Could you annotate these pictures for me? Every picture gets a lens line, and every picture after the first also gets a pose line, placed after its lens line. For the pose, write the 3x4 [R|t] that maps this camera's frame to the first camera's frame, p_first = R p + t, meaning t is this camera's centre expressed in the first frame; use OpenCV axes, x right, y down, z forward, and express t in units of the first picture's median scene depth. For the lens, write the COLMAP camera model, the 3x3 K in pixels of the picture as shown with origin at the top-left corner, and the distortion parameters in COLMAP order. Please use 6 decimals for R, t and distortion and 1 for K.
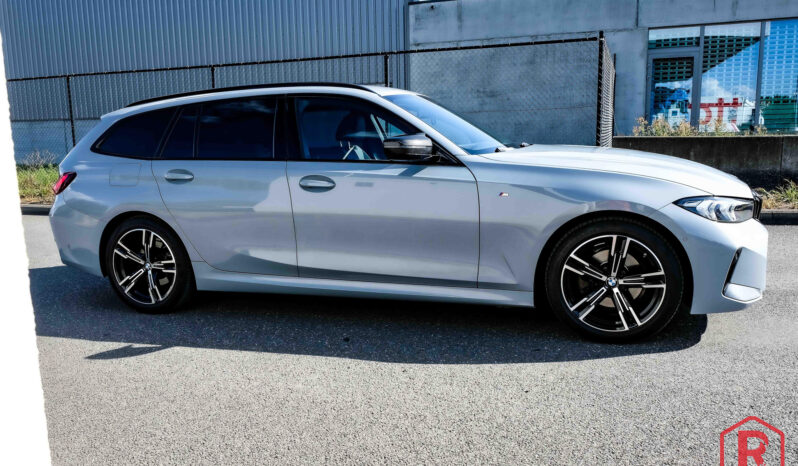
lens RADIAL K [[613.2, 0, 399.0], [0, 613.2, 233.0], [0, 0, 1]] dist [-0.036917, 0.000913]
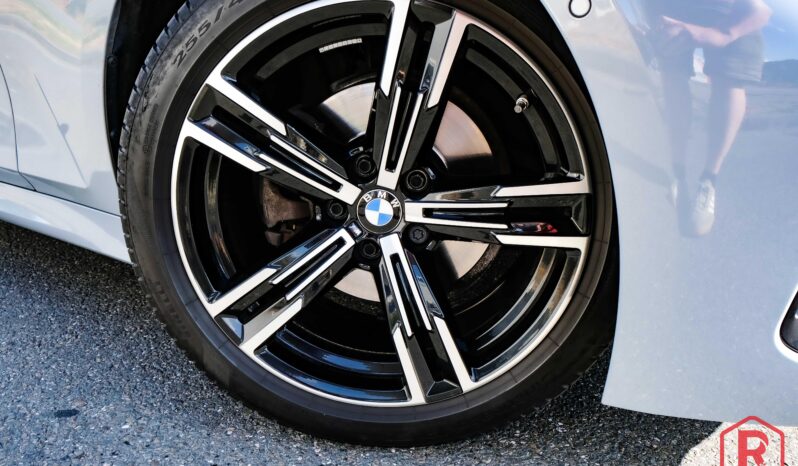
lens RADIAL K [[613.2, 0, 399.0], [0, 613.2, 233.0], [0, 0, 1]] dist [-0.036917, 0.000913]
pose [[0.961565, 0.055829, 0.268841, 0.290207], [-0.093104, 0.987400, 0.127959, 0.056912], [-0.258310, -0.148071, 0.954647, 0.759745]]
